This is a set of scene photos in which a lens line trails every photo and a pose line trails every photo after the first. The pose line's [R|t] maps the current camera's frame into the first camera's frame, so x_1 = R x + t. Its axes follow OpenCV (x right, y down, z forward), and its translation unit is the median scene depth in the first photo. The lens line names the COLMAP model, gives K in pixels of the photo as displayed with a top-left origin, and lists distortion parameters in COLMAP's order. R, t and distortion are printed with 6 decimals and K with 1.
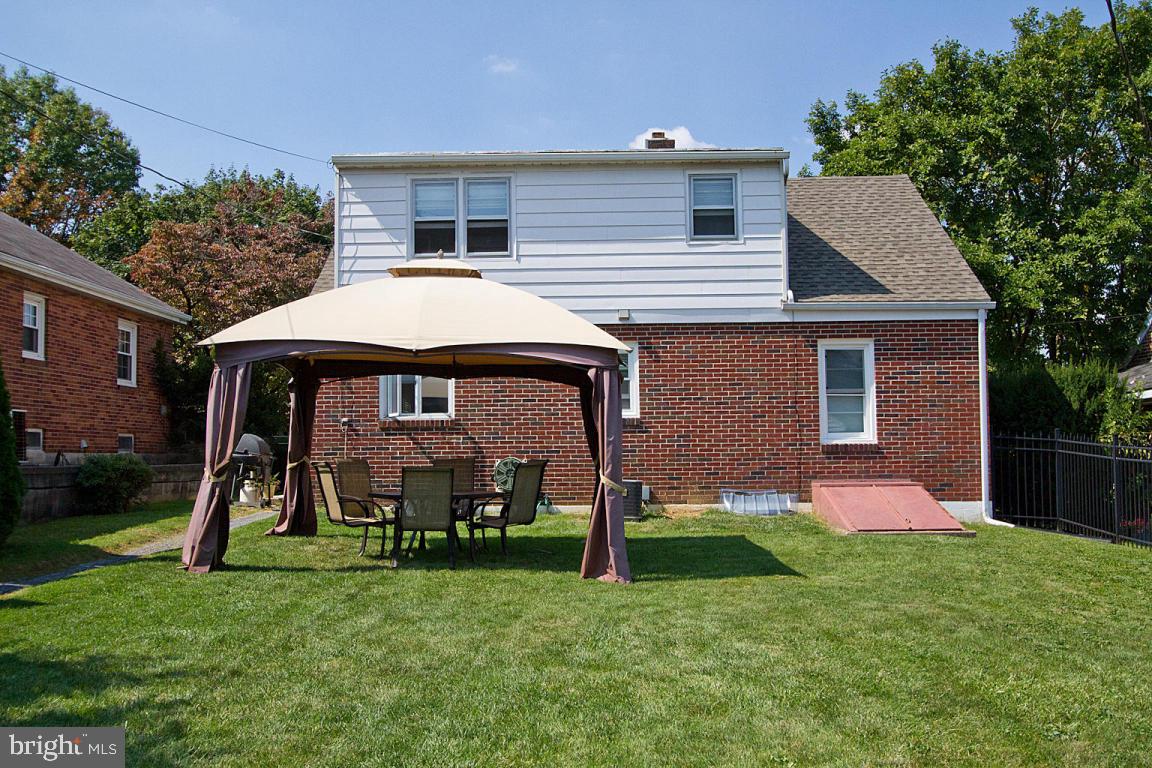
lens RADIAL K [[1138.8, 0, 576.1], [0, 1138.8, 383.2], [0, 0, 1]] dist [0.017011, 0.000000]
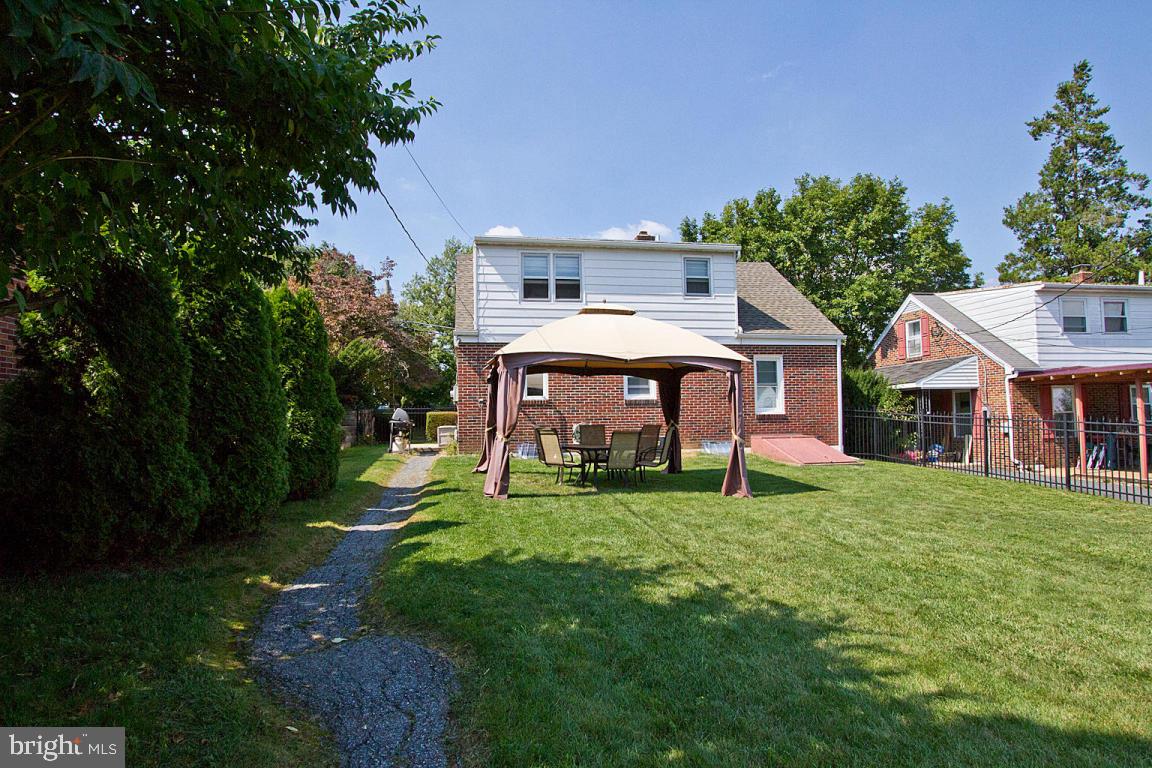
lens RADIAL K [[666.2, 0, 575.9], [0, 666.2, 386.5], [0, 0, 1]] dist [-0.008774, -0.000154]
pose [[0.979607, 0.005767, 0.200841, -0.259631], [-0.008951, 0.999848, 0.014952, -0.002464], [-0.200724, -0.016445, 0.979510, 0.048021]]
